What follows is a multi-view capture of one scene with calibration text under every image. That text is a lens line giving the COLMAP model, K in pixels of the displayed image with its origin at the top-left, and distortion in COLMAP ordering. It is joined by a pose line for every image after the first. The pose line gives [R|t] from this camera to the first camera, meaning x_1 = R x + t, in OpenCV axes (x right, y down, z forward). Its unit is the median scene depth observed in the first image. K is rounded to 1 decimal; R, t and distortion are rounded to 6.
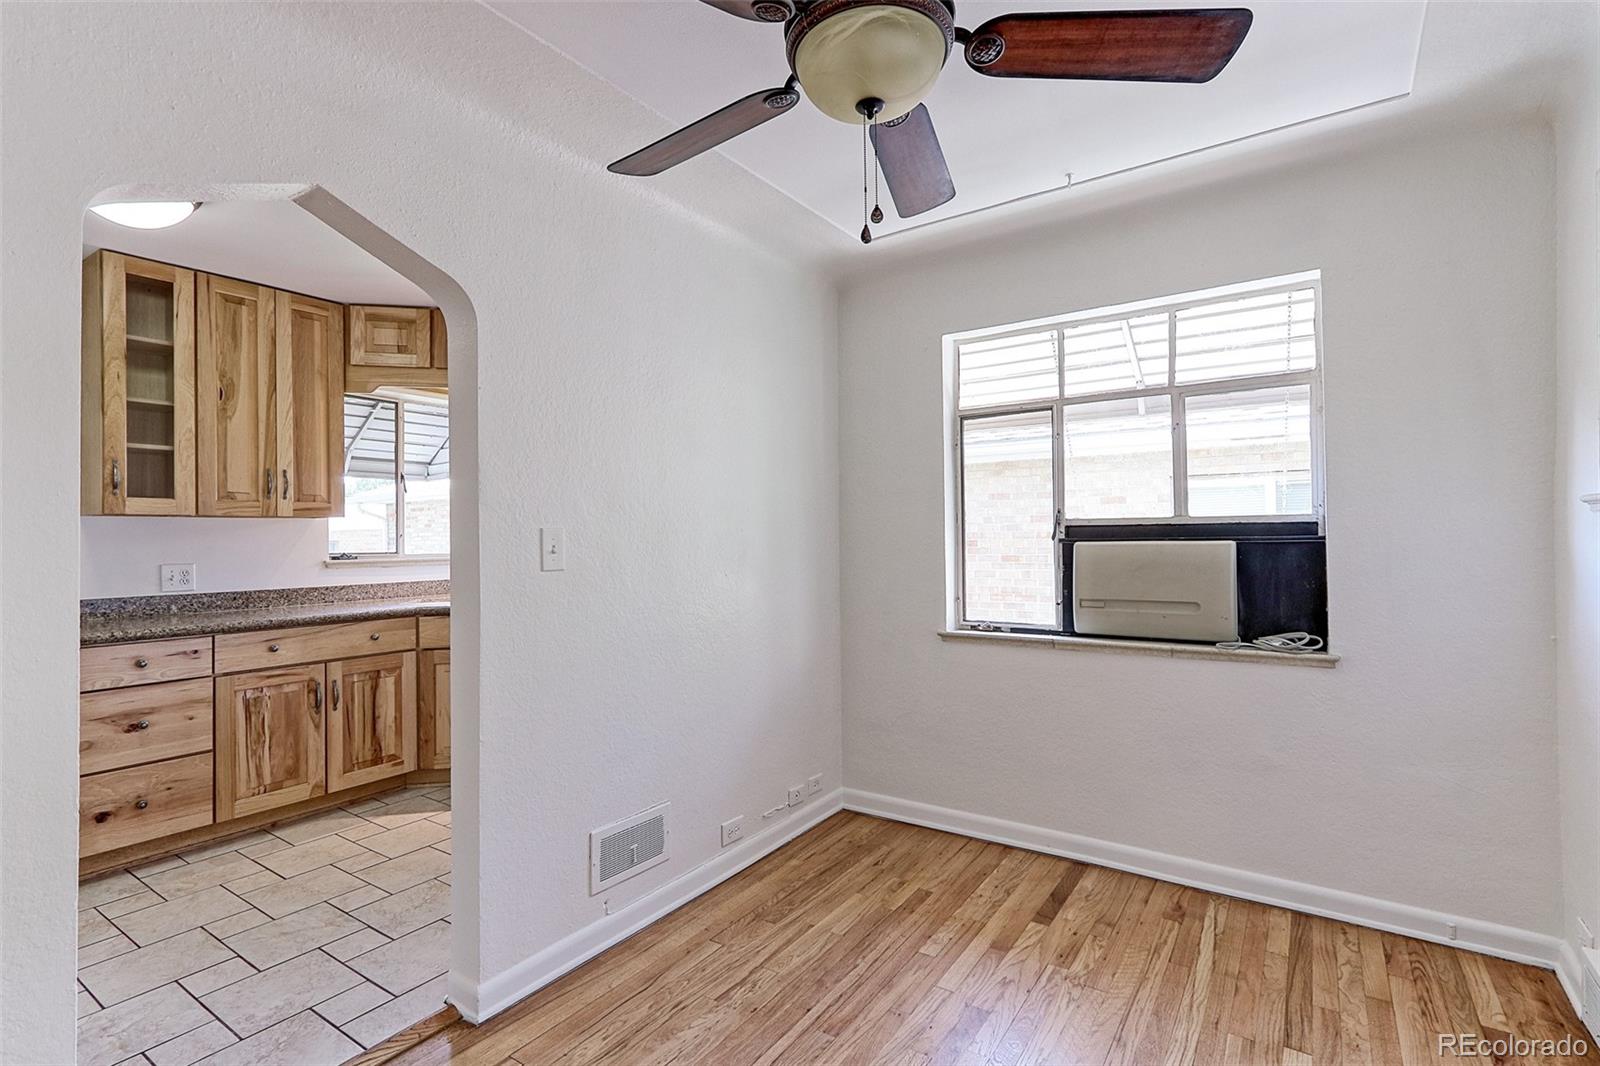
lens RADIAL K [[768.6, 0, 786.7], [0, 768.6, 535.3], [0, 0, 1]] dist [0.001823, 0.001022]
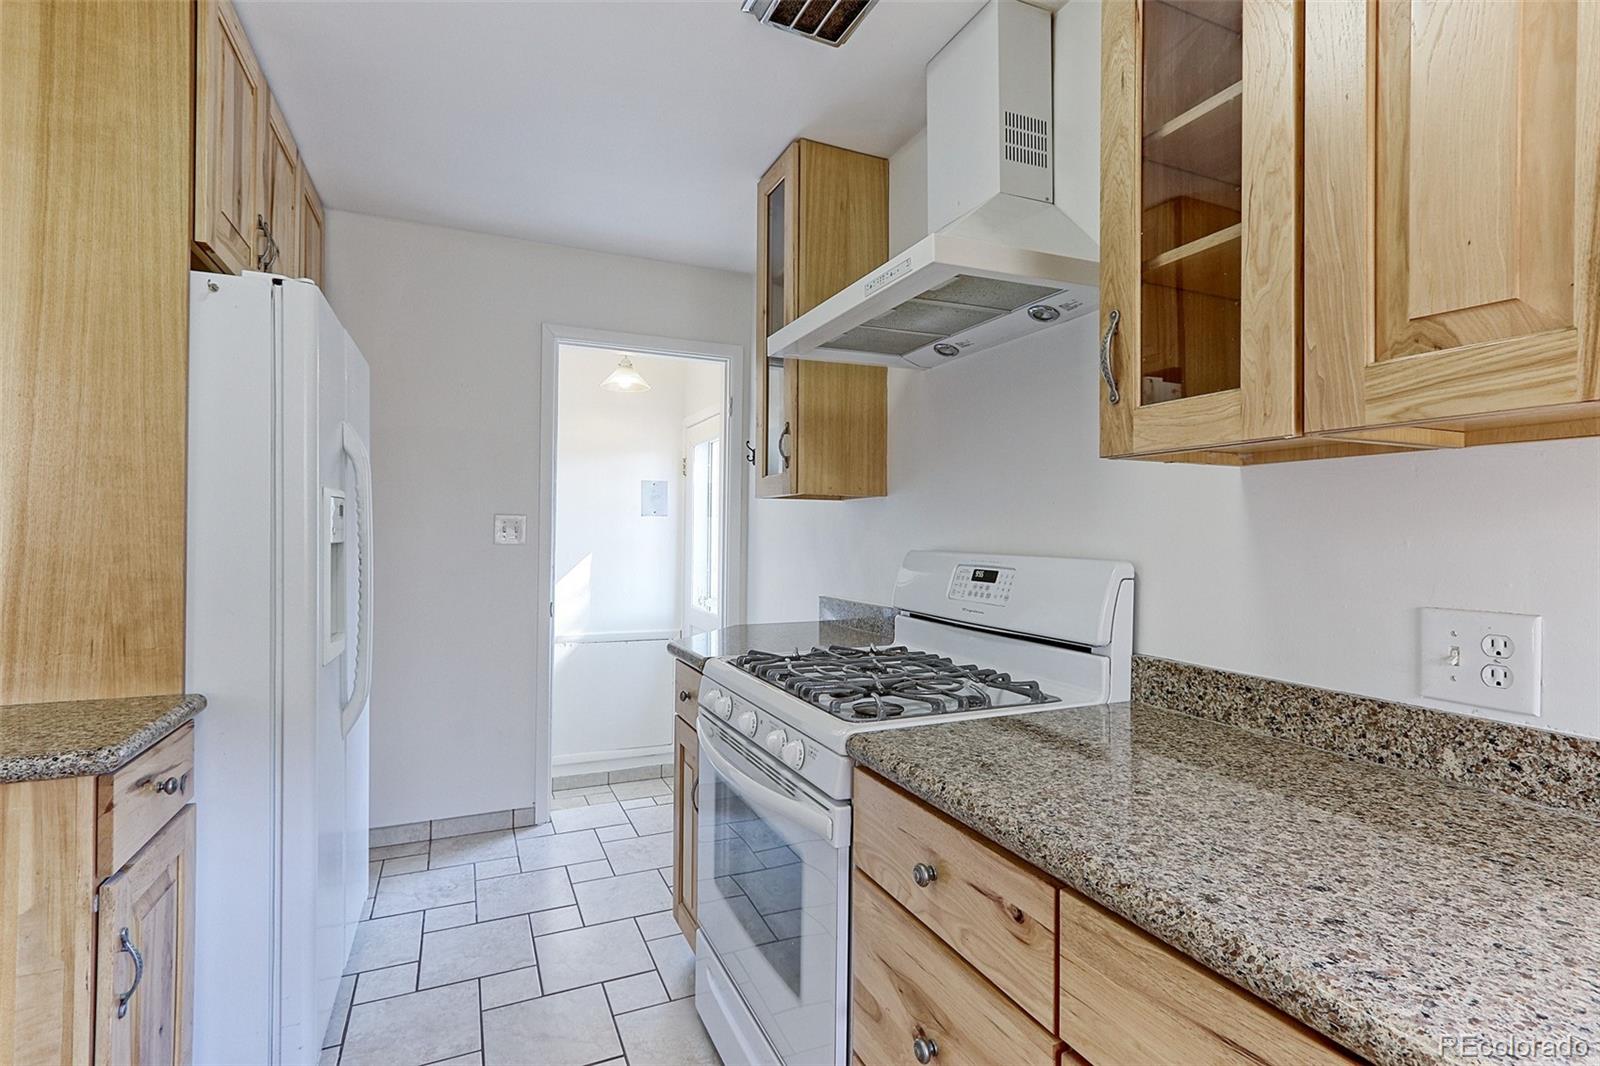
lens RADIAL K [[762.7, 0, 797.2], [0, 762.7, 526.8], [0, 0, 1]] dist [-0.001032, 0.000076]
pose [[-0.523061, 0.002882, -0.852290, -0.480656], [0.002889, 0.999995, 0.001608, 0.006265], [0.852290, -0.001621, -0.523066, 1.068979]]
